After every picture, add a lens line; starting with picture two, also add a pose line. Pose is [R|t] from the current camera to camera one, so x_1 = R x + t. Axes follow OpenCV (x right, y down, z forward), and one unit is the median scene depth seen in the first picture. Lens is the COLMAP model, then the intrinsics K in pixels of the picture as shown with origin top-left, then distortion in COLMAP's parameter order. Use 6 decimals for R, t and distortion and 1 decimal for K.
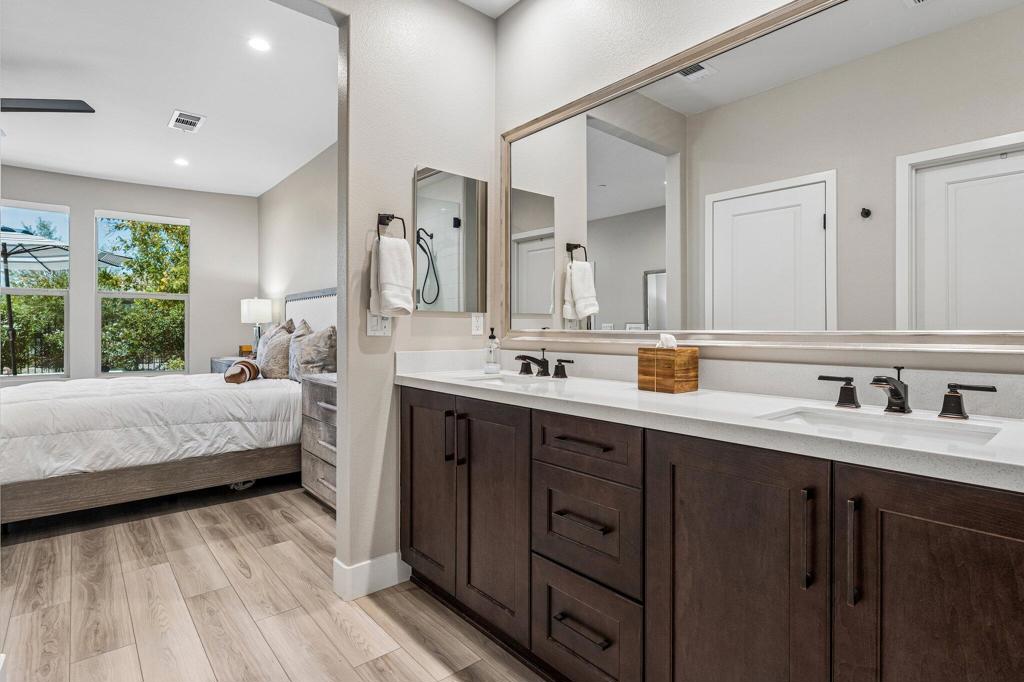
lens RADIAL K [[512.7, 0, 511.4], [0, 512.7, 335.7], [0, 0, 1]] dist [-0.000341, 0.000359]
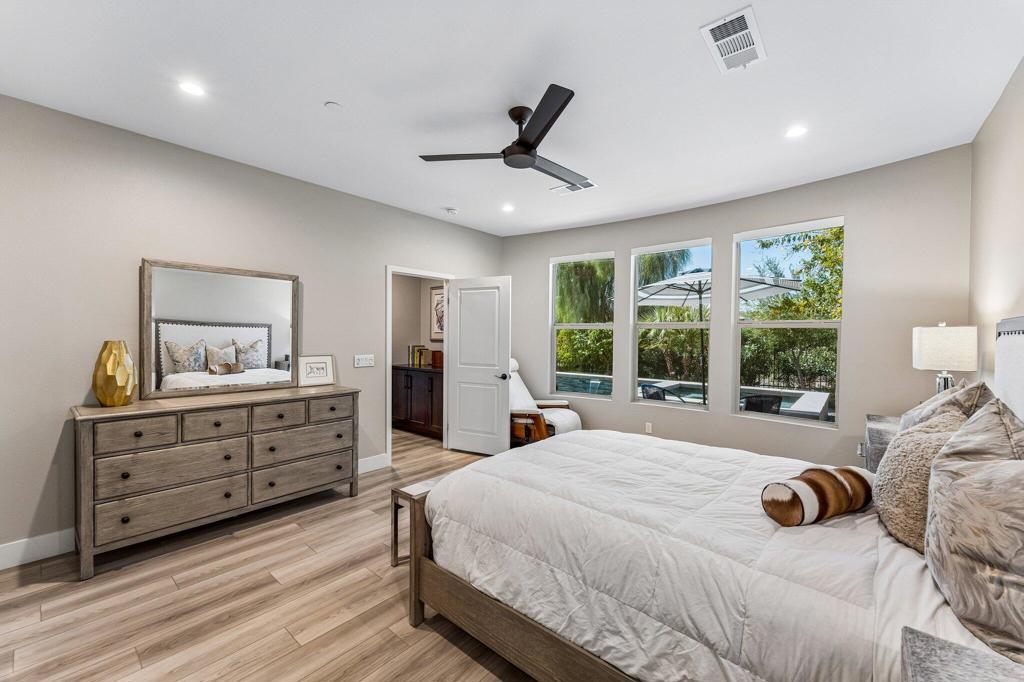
lens RADIAL K [[410.0, 0, 511.1], [0, 410.0, 341.3], [0, 0, 1]] dist [0.000922, 0.000024]
pose [[0.158085, 0.010270, -0.987372, -0.245042], [-0.018923, 0.999794, 0.007369, -0.086302], [0.987244, 0.017519, 0.158247, 0.830219]]
